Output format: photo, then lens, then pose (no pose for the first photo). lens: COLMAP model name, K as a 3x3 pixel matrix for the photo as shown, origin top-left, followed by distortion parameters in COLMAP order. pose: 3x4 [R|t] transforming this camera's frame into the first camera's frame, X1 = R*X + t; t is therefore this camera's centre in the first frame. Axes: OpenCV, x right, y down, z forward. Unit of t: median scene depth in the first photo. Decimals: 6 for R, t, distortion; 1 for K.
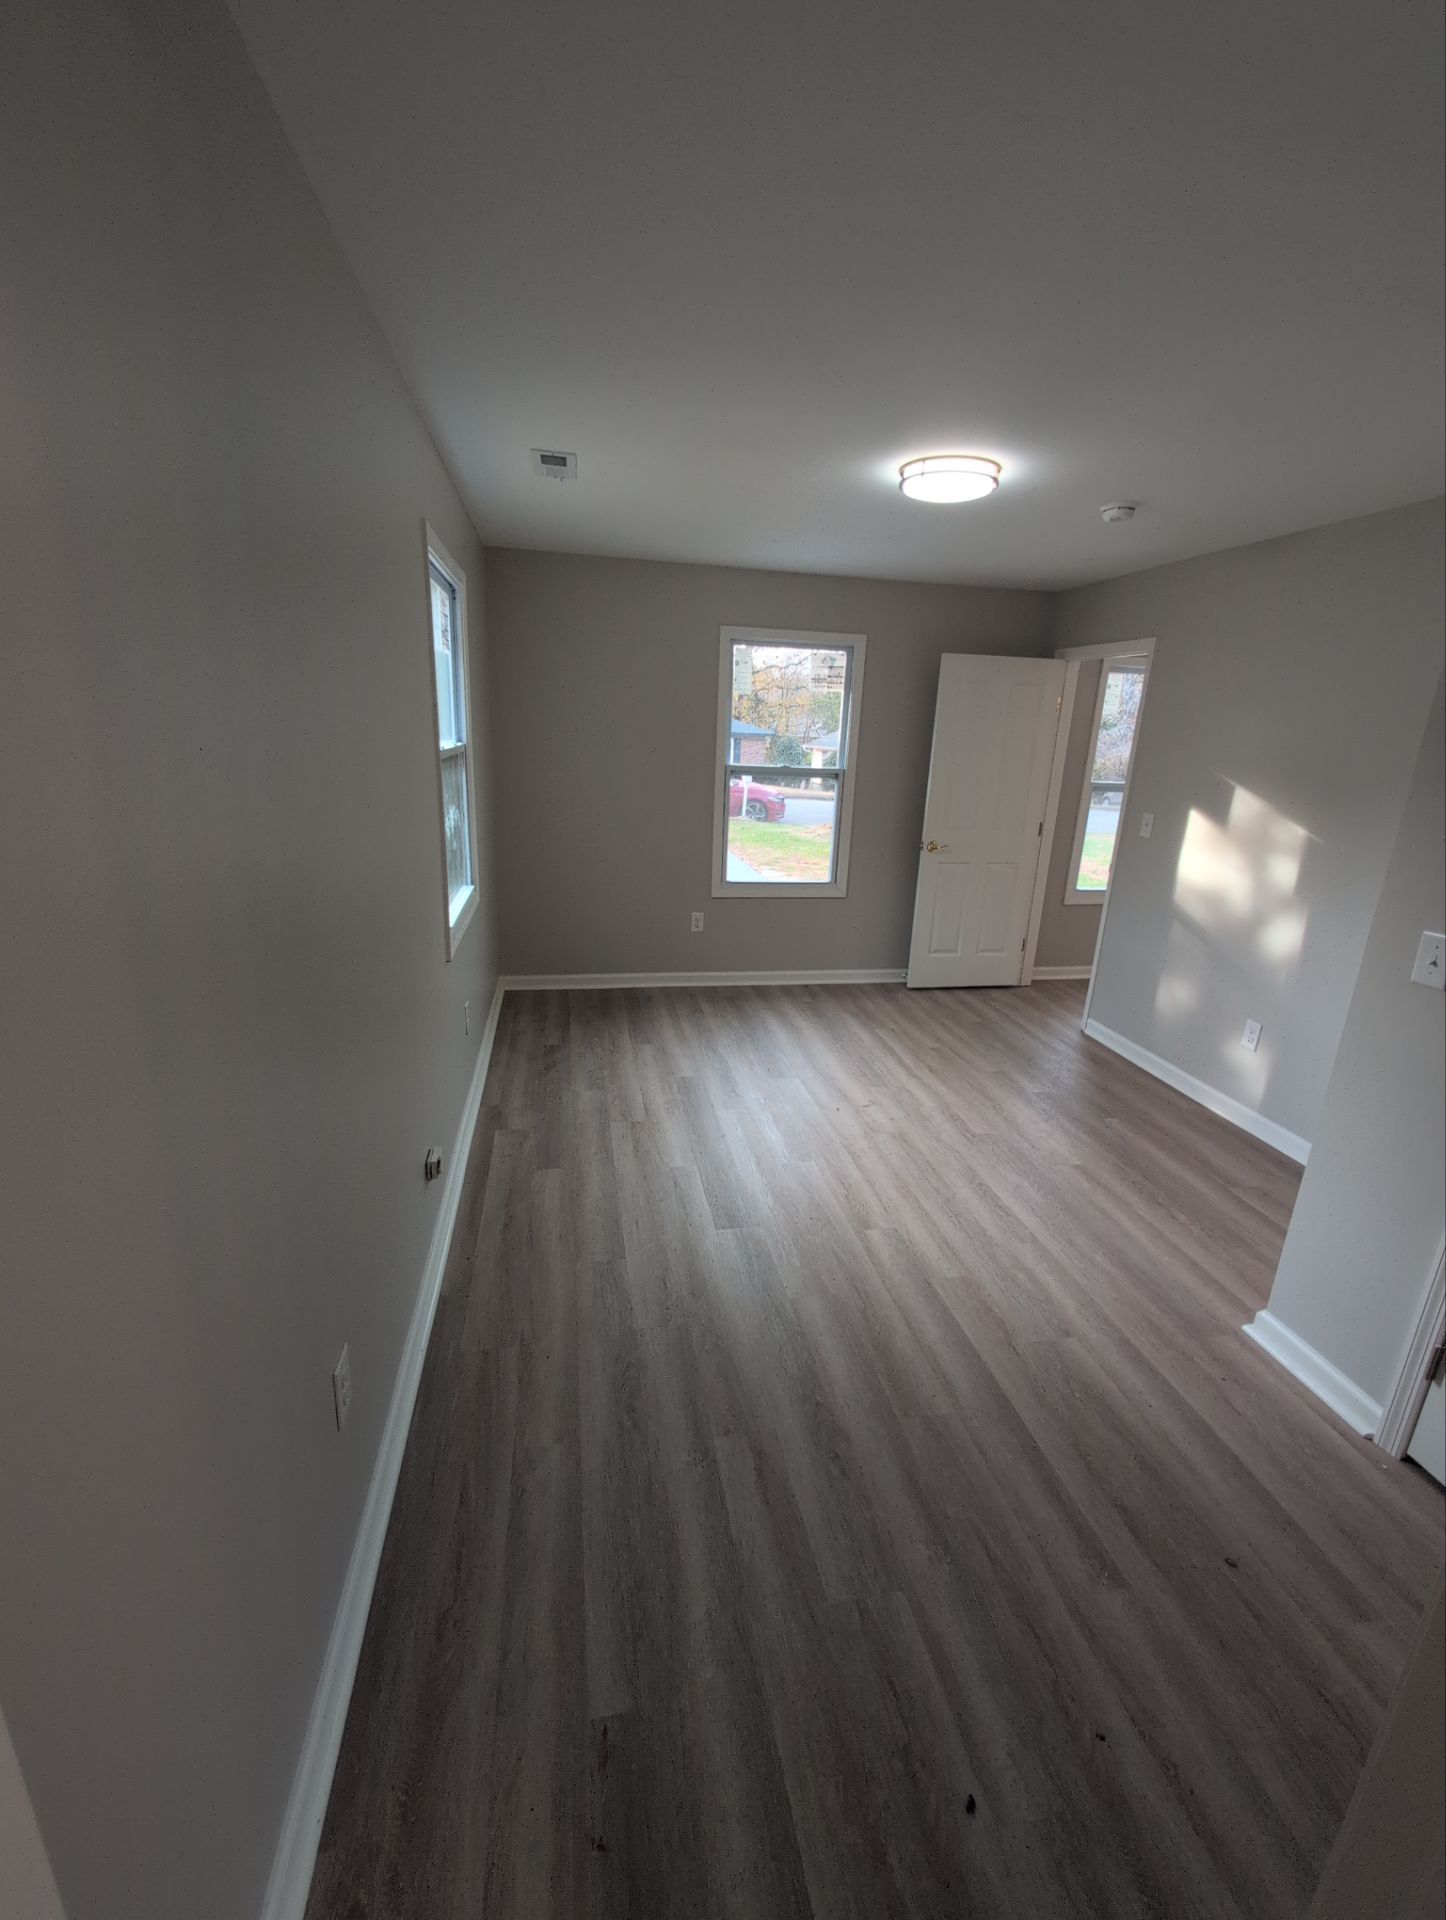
lens RADIAL K [[813.8, 0, 726.8], [0, 813.8, 964.6], [0, 0, 1]] dist [0.000137, 0.000106]
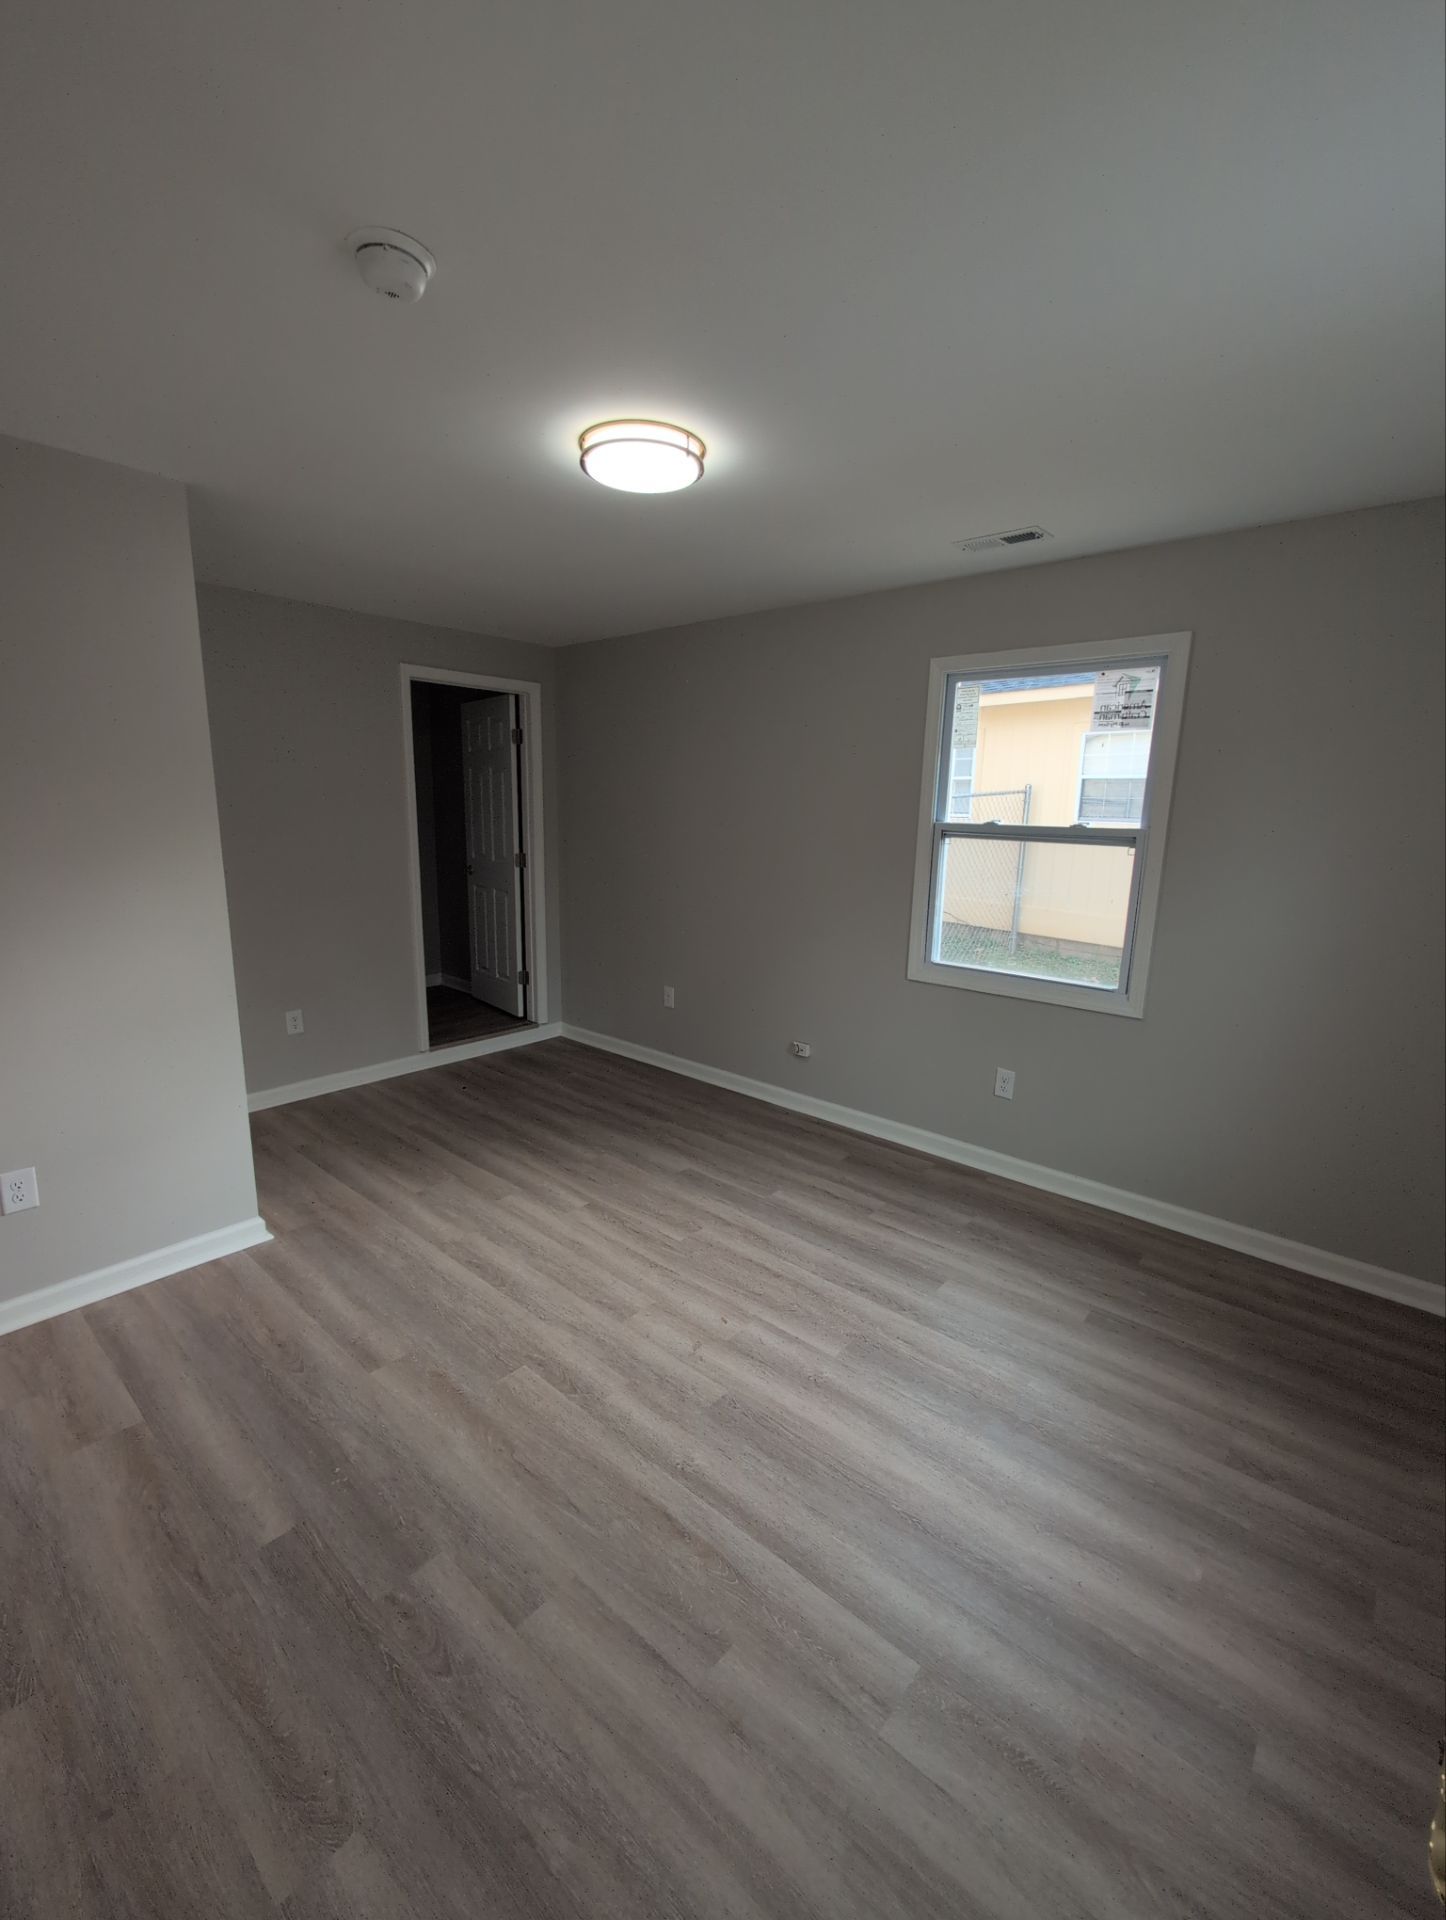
lens RADIAL K [[813.8, 0, 726.8], [0, 813.8, 964.6], [0, 0, 1]] dist [0.000137, 0.000106]
pose [[-0.783189, 0.064947, -0.618382, 0.561866], [-0.226773, 0.896191, 0.381334, -0.368703], [0.578955, 0.438889, -0.687159, 1.394038]]
